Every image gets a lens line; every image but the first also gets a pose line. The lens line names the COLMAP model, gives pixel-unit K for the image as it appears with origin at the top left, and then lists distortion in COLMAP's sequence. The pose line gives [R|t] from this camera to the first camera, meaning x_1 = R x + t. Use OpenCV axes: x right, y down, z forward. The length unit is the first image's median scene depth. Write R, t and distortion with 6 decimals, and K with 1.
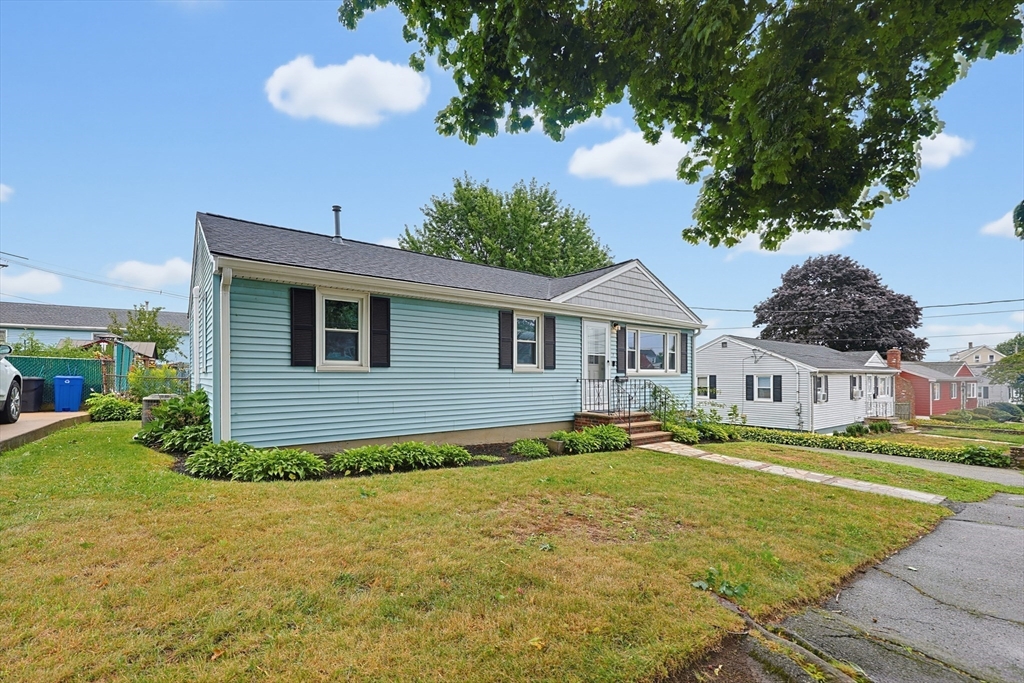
lens RADIAL K [[442.2, 0, 514.3], [0, 442.2, 384.9], [0, 0, 1]] dist [-0.002007, -0.000084]
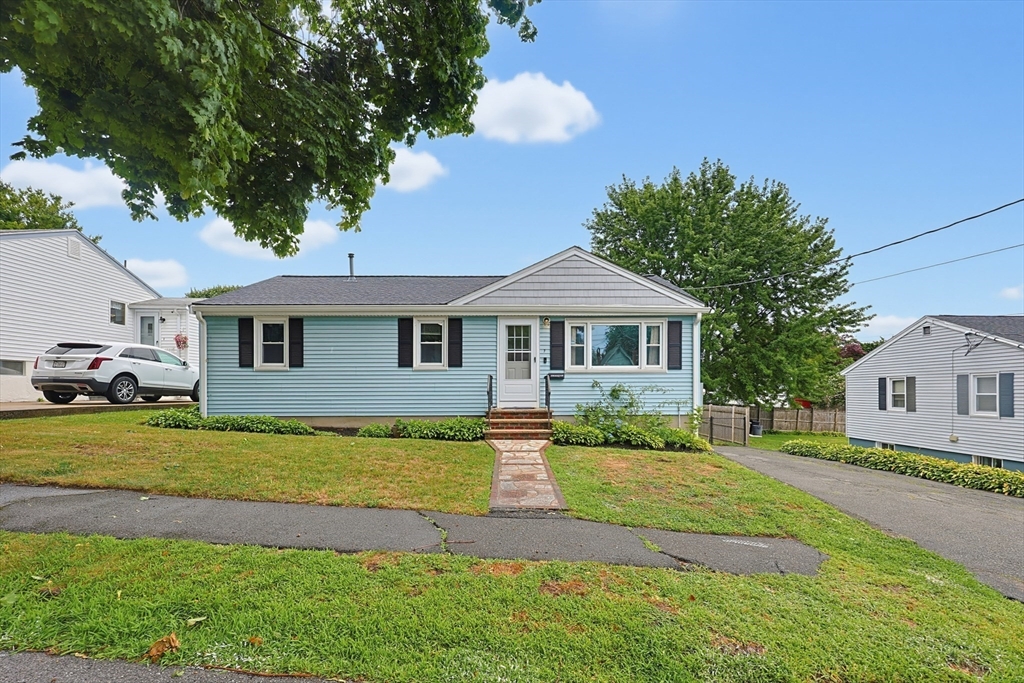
lens RADIAL K [[442.2, 0, 514.3], [0, 442.2, 384.9], [0, 0, 1]] dist [-0.002007, -0.000084]
pose [[0.796061, -0.005189, -0.605194, 0.829508], [-0.011662, 0.999646, -0.023911, 0.031830], [0.605104, 0.026092, 0.795719, 0.218148]]
